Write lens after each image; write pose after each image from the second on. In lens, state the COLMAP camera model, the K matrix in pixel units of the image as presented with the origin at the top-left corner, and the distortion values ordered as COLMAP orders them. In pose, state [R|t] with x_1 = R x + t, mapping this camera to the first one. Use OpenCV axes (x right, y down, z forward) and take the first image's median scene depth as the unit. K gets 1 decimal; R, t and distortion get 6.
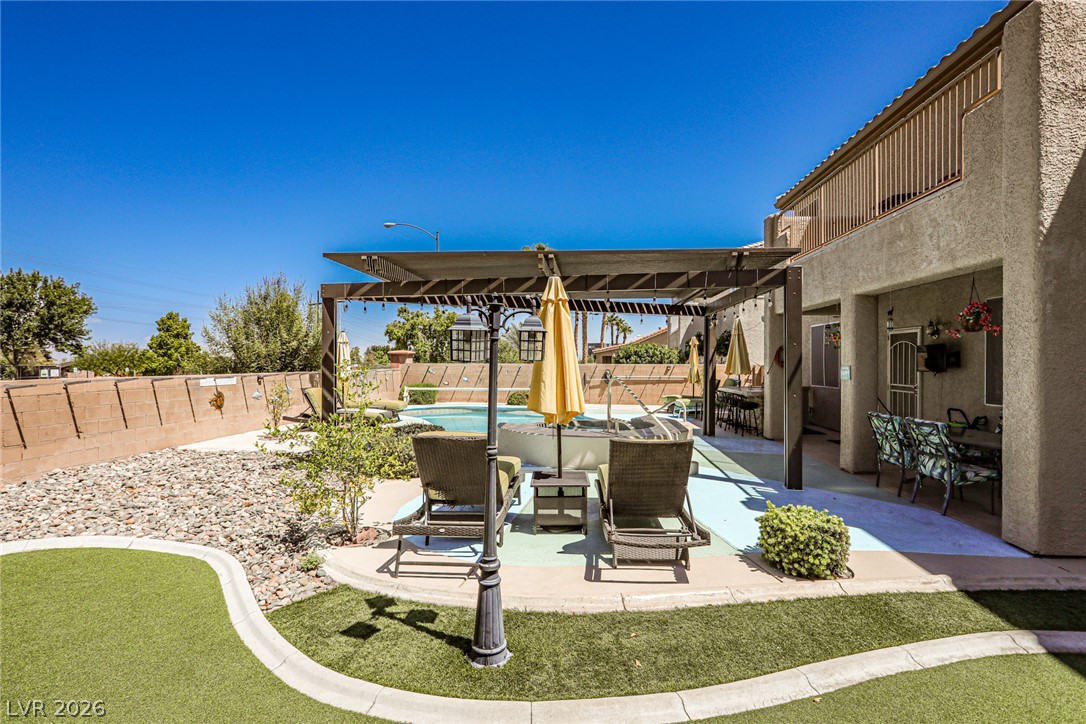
lens RADIAL K [[518.4, 0, 543.0], [0, 518.4, 362.0], [0, 0, 1]] dist [-0.011929, 0.000293]
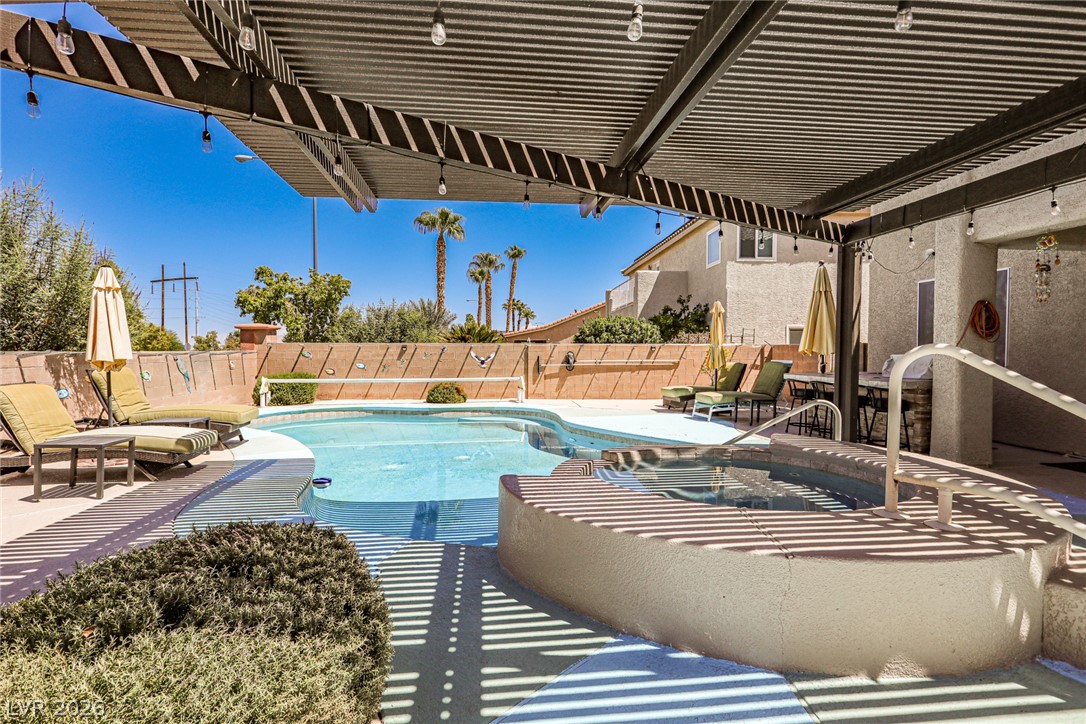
lens RADIAL K [[522.2, 0, 539.2], [0, 522.2, 360.1], [0, 0, 1]] dist [0.014813, -0.000098]
pose [[0.978724, -0.002899, 0.205162, -0.065886], [-0.000664, 0.999850, 0.017297, 0.014315], [-0.205181, -0.017065, 0.978575, 0.302168]]
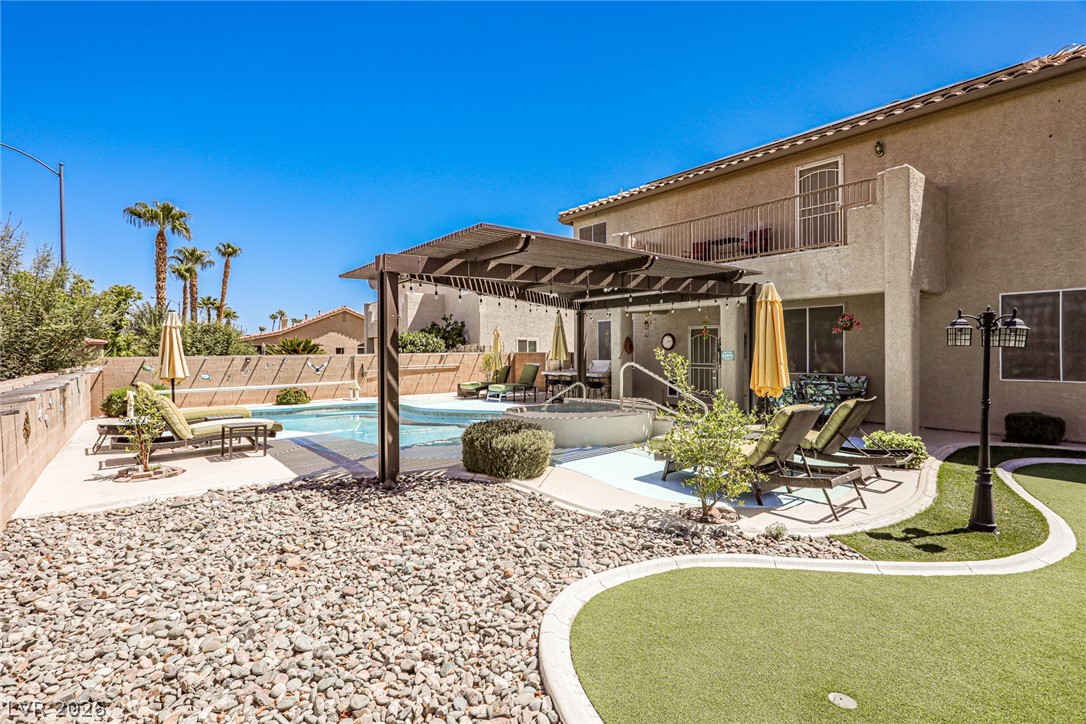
lens RADIAL K [[522.2, 0, 539.2], [0, 522.2, 360.1], [0, 0, 1]] dist [0.014813, -0.000098]
pose [[0.711952, -0.022612, 0.701864, -0.342615], [0.010910, 0.999717, 0.021141, -0.001622], [-0.702143, -0.007394, 0.711997, 0.125125]]
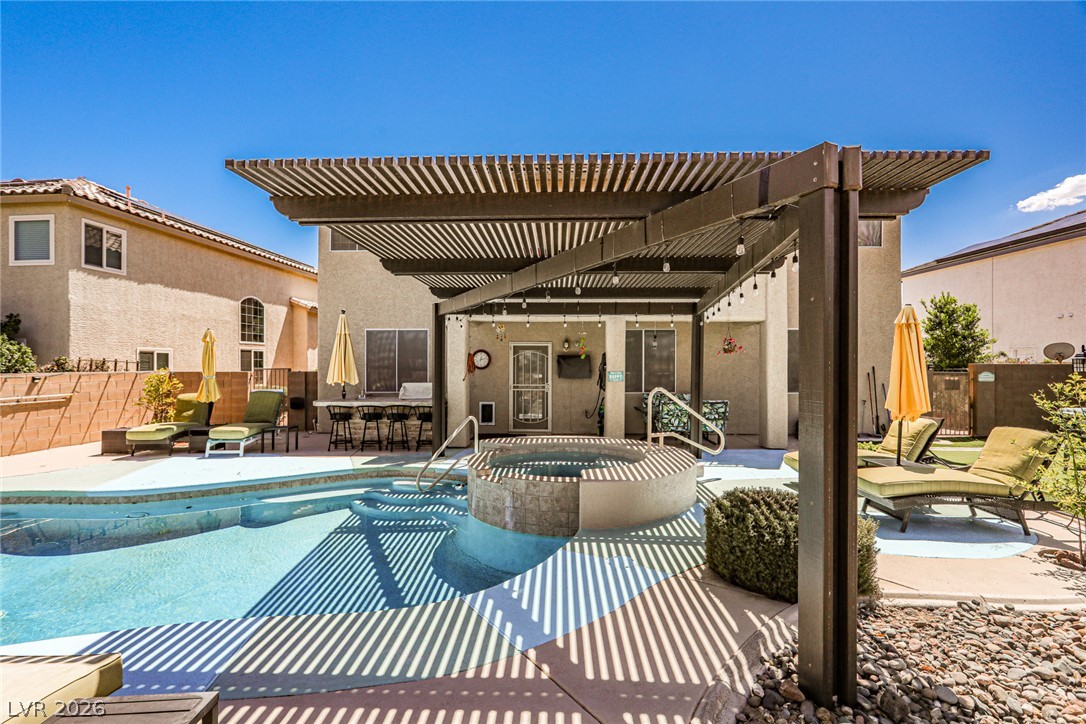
lens RADIAL K [[522.2, 0, 539.2], [0, 522.2, 360.1], [0, 0, 1]] dist [0.014813, -0.000098]
pose [[-0.064824, 0.005124, 0.997884, -0.317983], [0.000419, 0.999987, -0.005108, -0.006182], [-0.997897, 0.000087, -0.064825, 0.518642]]
